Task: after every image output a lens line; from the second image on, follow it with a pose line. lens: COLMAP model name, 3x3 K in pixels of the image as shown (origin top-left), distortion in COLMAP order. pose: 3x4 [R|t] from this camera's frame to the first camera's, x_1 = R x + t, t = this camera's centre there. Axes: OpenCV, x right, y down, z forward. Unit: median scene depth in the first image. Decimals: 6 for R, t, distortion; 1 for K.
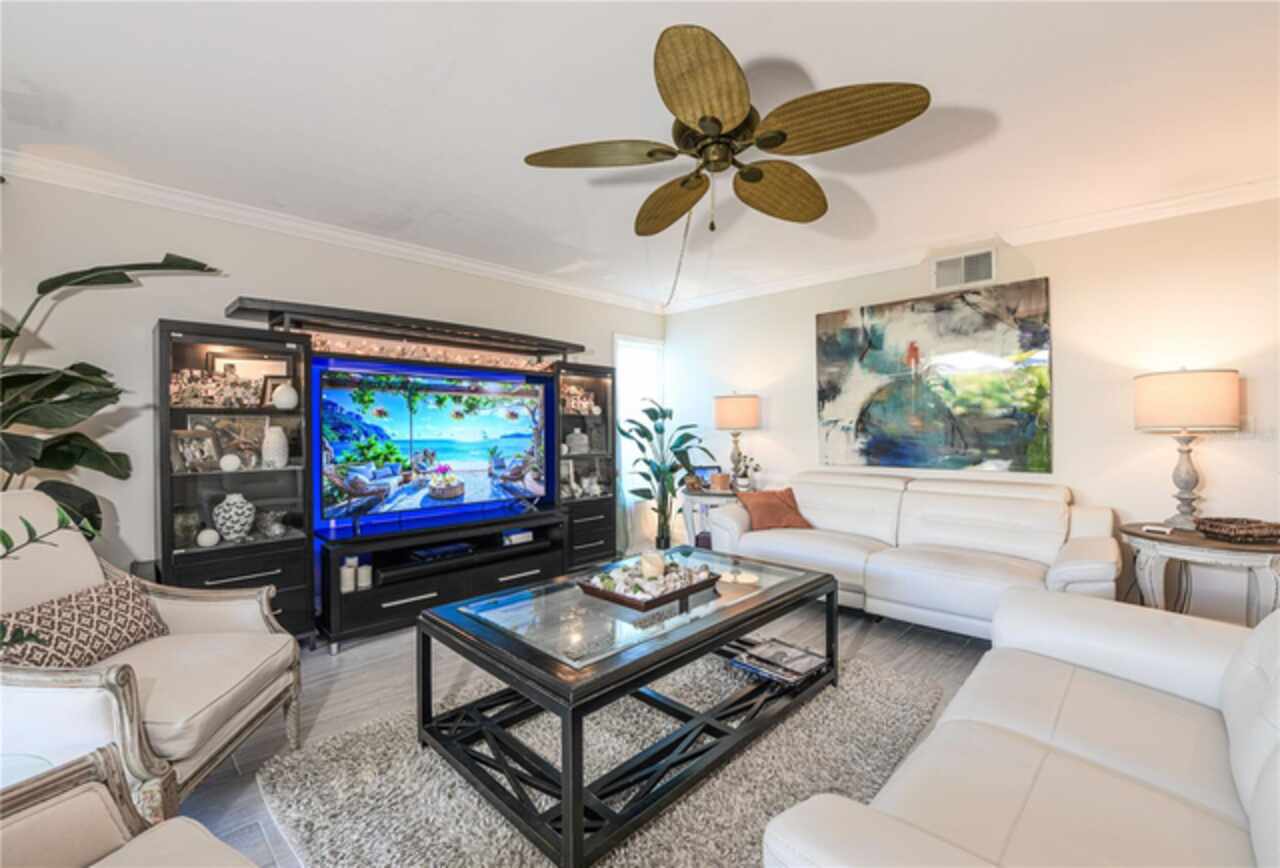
lens RADIAL K [[525.6, 0, 640.0], [0, 525.6, 434.0], [0, 0, 1]] dist [-0.002088, -0.000110]
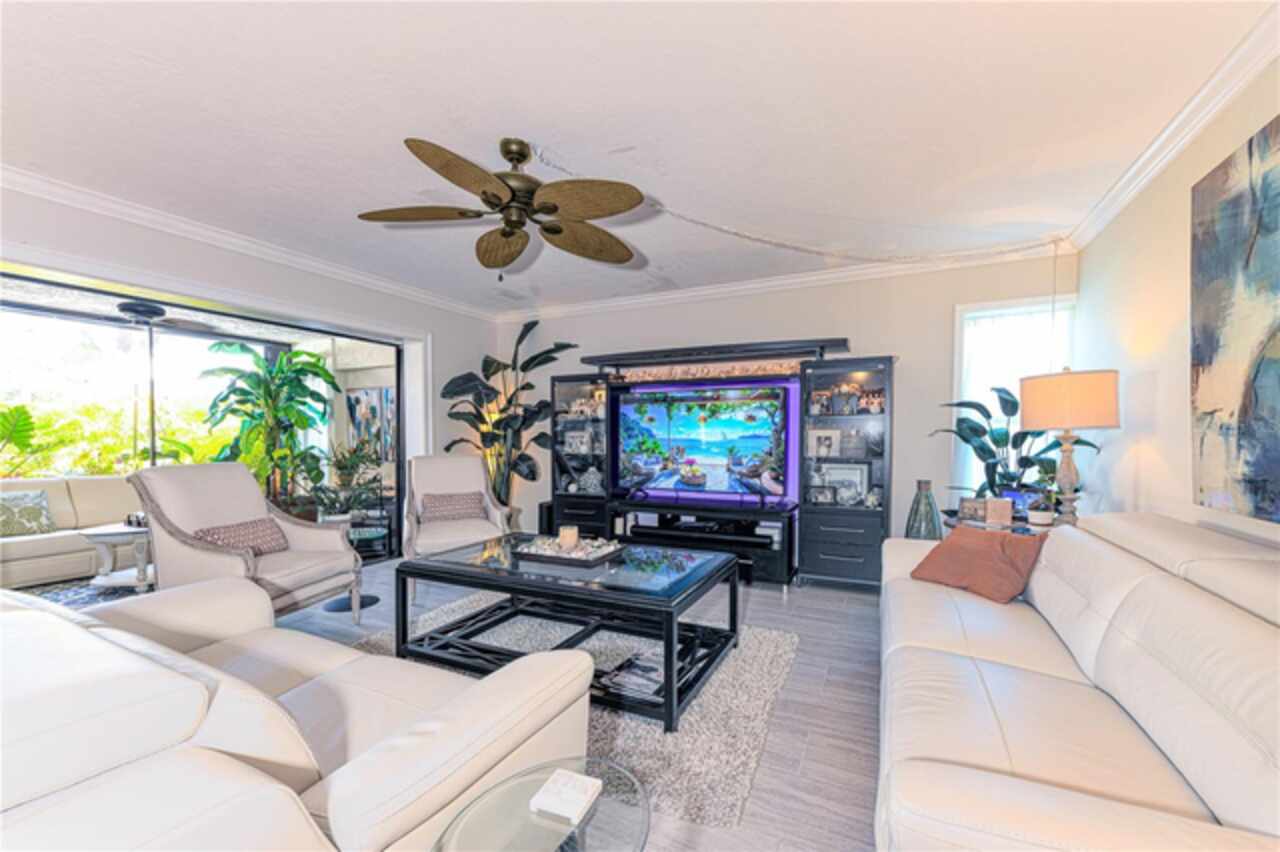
lens RADIAL K [[517.9, 0, 654.8], [0, 517.9, 457.3], [0, 0, 1]] dist [-0.000238, -0.000079]
pose [[0.336976, 0.047169, -0.940331, 0.736494], [-0.008764, 0.998858, 0.046965, -0.002985], [0.941473, -0.007585, 0.337004, 0.457693]]
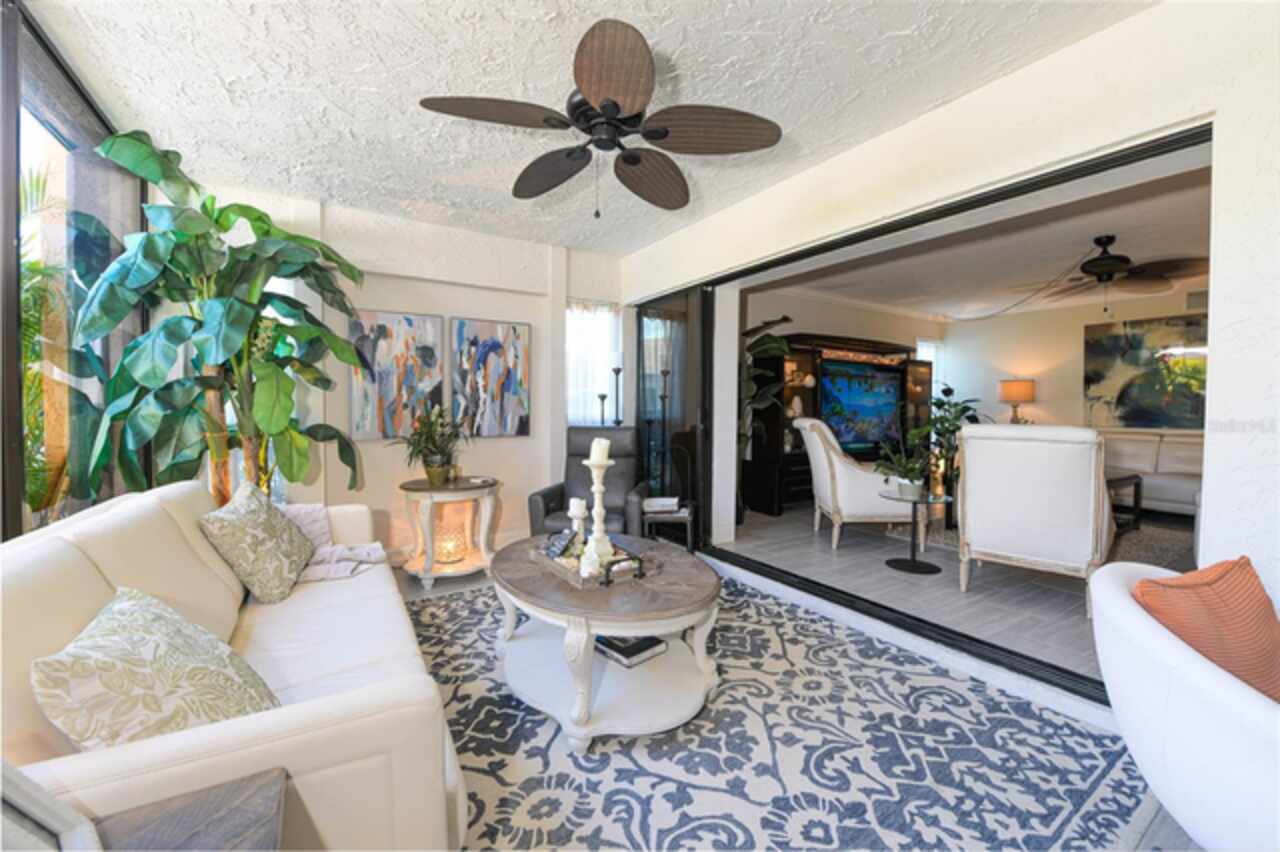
lens RADIAL K [[514.0, 0, 649.7], [0, 514.0, 419.2], [0, 0, 1]] dist [0.000420, 0.000070]
pose [[0.977431, 0.020031, -0.210305, -0.663331], [-0.016530, 0.999694, 0.018392, 0.036561], [0.210609, -0.014501, 0.977463, -0.817514]]
